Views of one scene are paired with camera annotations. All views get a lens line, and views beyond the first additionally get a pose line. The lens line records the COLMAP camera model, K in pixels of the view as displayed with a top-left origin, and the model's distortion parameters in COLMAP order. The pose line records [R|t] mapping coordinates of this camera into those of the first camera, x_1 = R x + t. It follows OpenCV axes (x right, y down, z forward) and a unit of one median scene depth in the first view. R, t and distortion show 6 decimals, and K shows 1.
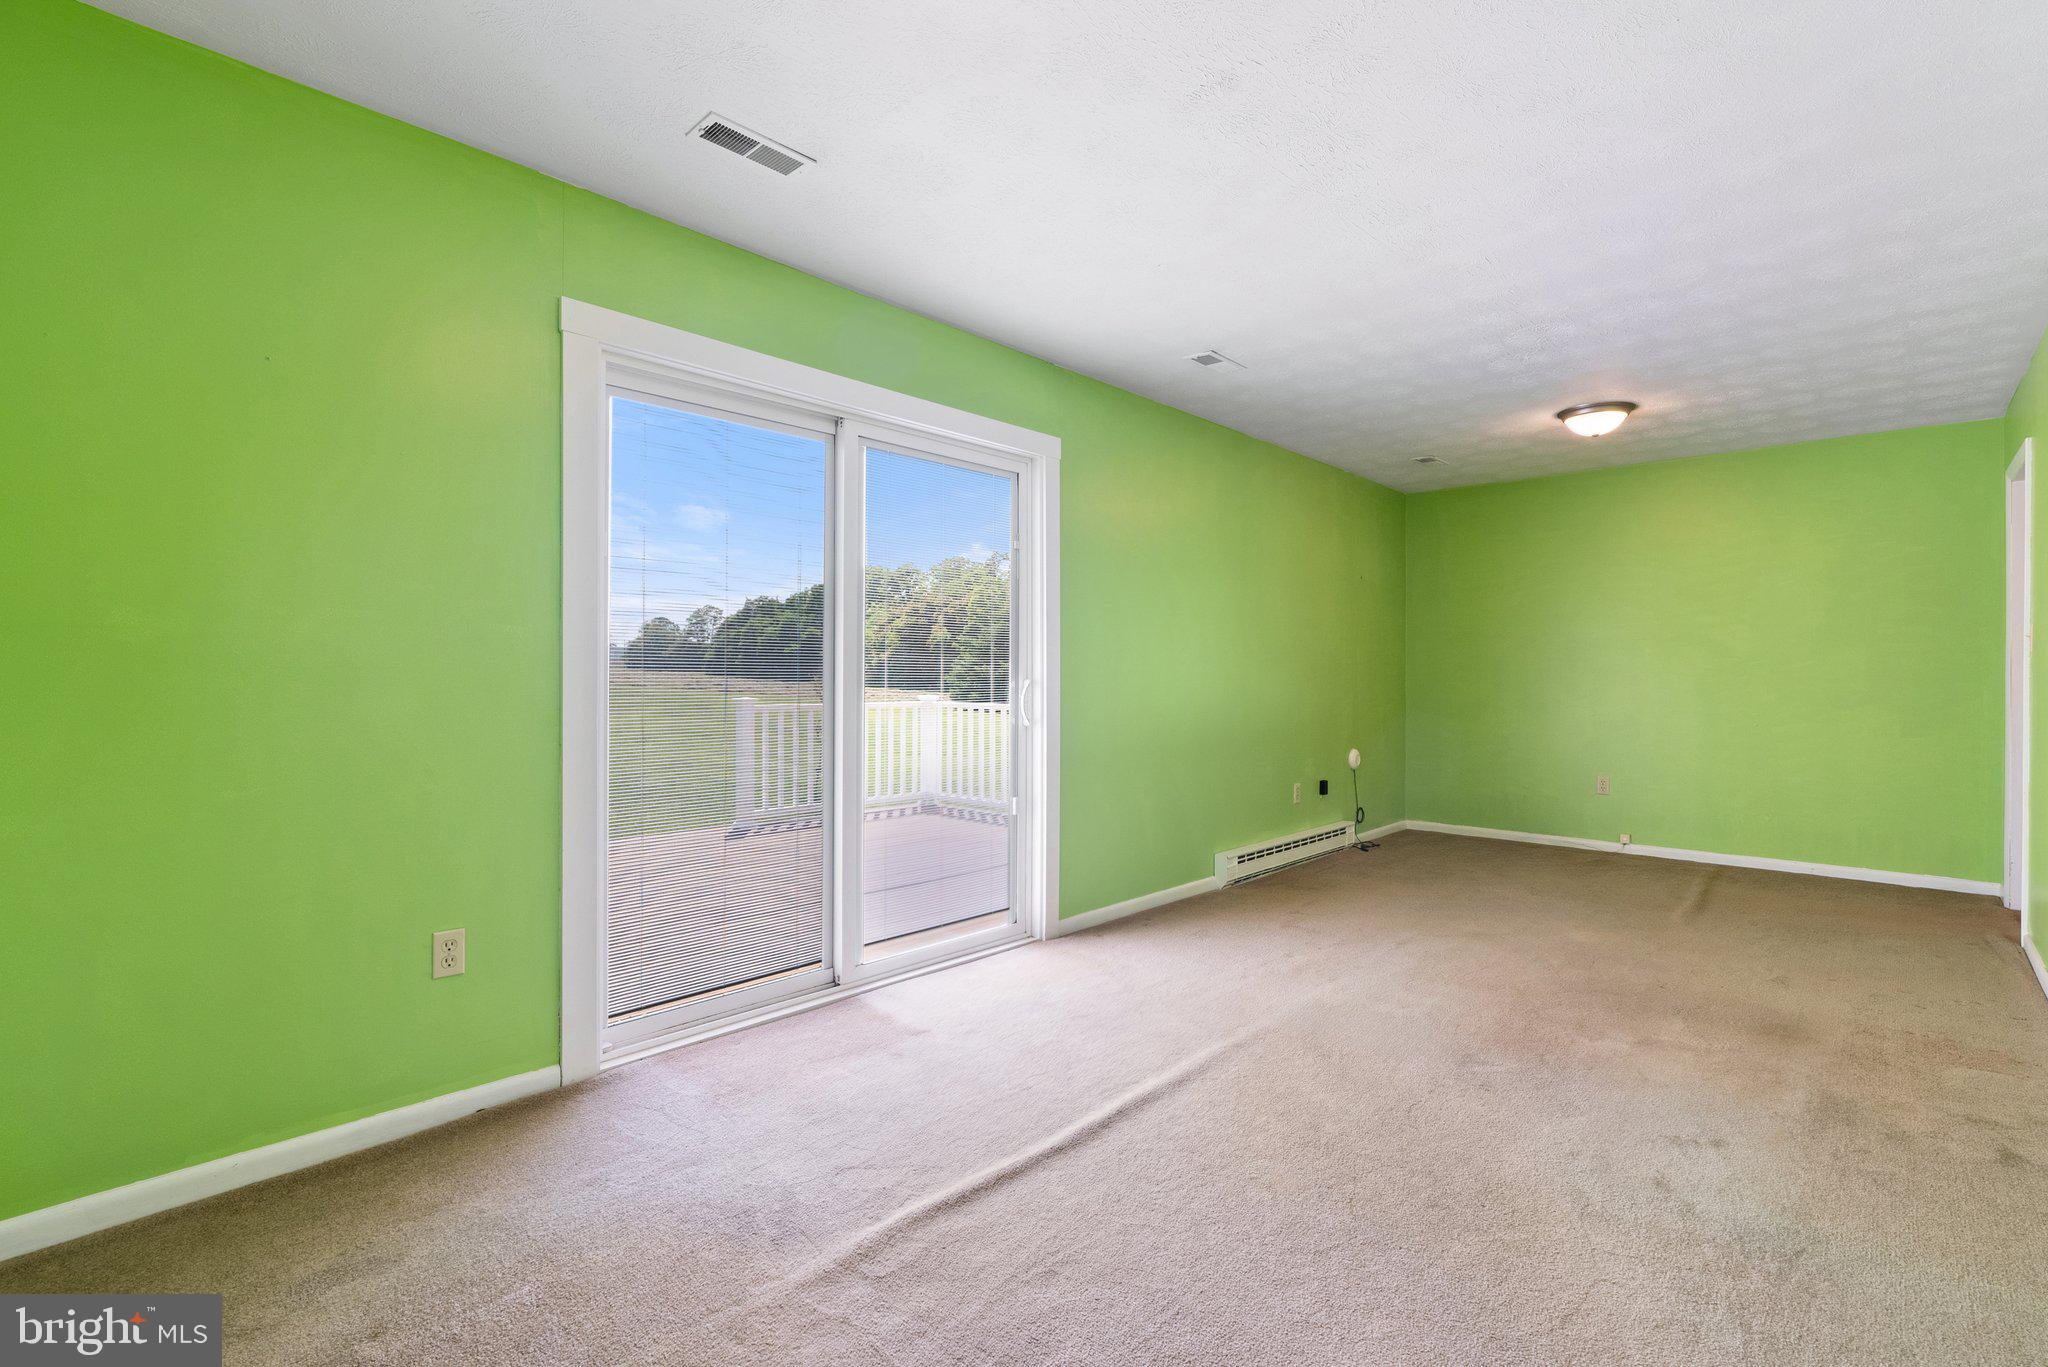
lens RADIAL K [[919.2, 0, 1027.4], [0, 919.2, 696.2], [0, 0, 1]] dist [-0.002849, 0.000101]
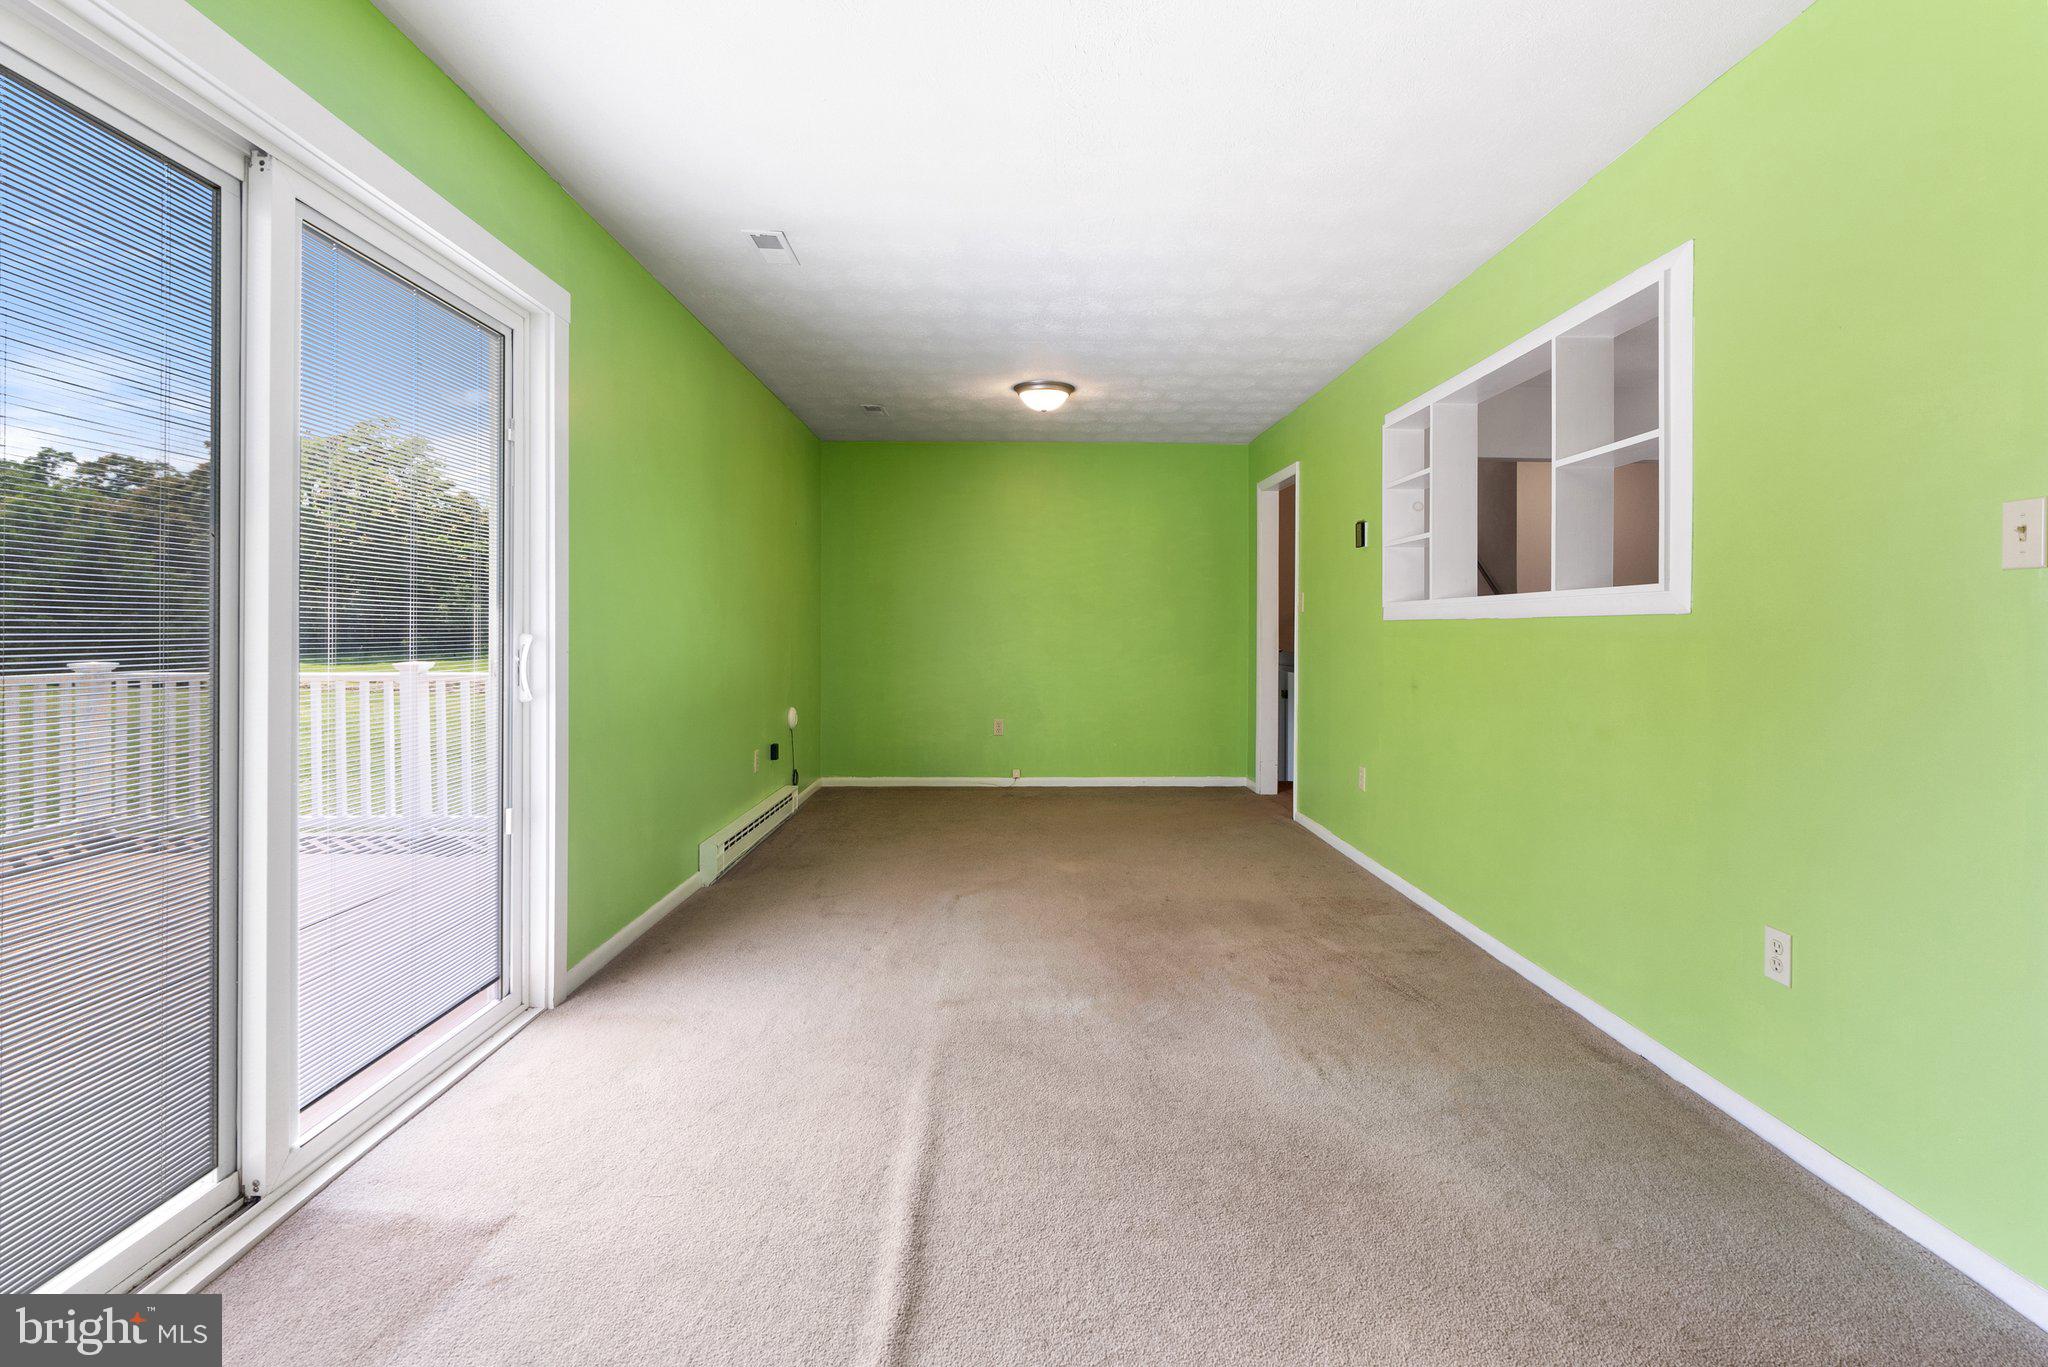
lens RADIAL K [[942.8, 0, 1023.0], [0, 942.8, 646.2], [0, 0, 1]] dist [-0.015072, 0.006432]
pose [[0.716814, -0.013280, 0.697138, -0.224150], [0.016342, 0.999864, 0.002244, -0.005103], [-0.697073, 0.009784, 0.716933, 0.246094]]
